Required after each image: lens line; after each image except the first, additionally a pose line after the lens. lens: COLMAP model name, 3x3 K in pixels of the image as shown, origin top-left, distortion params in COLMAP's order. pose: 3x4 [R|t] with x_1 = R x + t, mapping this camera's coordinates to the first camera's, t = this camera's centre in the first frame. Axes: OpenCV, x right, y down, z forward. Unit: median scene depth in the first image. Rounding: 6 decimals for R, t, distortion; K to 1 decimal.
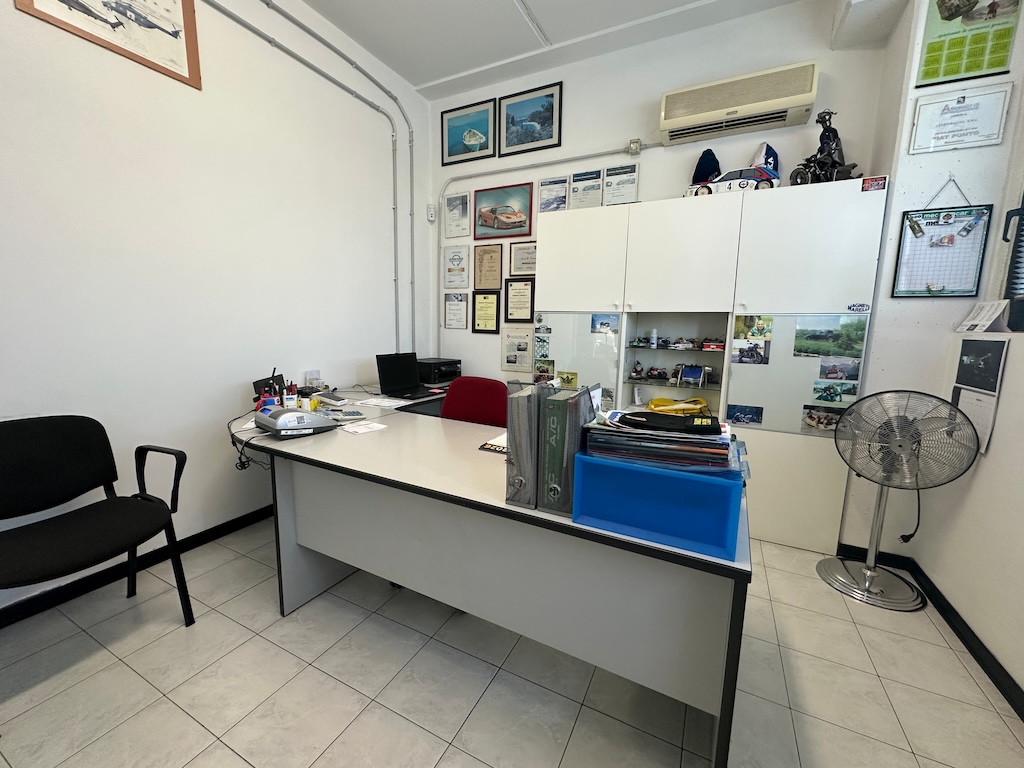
lens RADIAL K [[409.9, 0, 512.8], [0, 409.9, 383.7], [0, 0, 1]] dist [-0.001239, -0.000281]
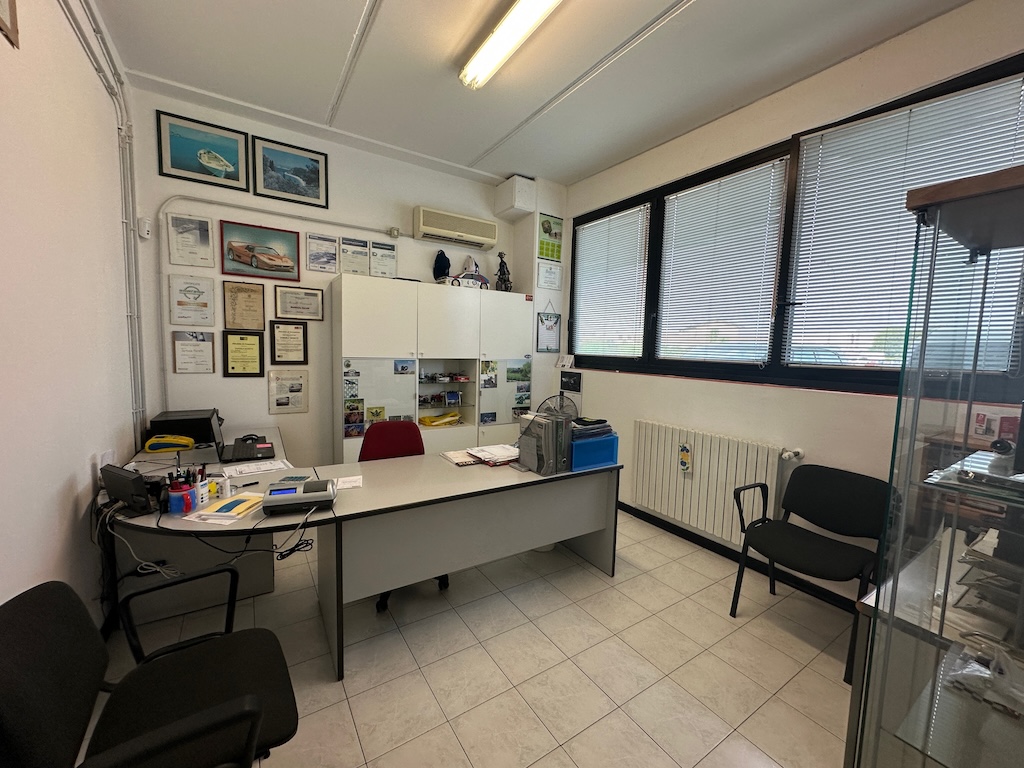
lens RADIAL K [[409.9, 0, 512.8], [0, 409.9, 383.7], [0, 0, 1]] dist [-0.001239, -0.000281]
pose [[0.504688, -0.086338, 0.858974, -0.601184], [0.105905, 0.993663, 0.037652, -0.085769], [-0.856781, 0.071968, 0.510633, 0.021829]]
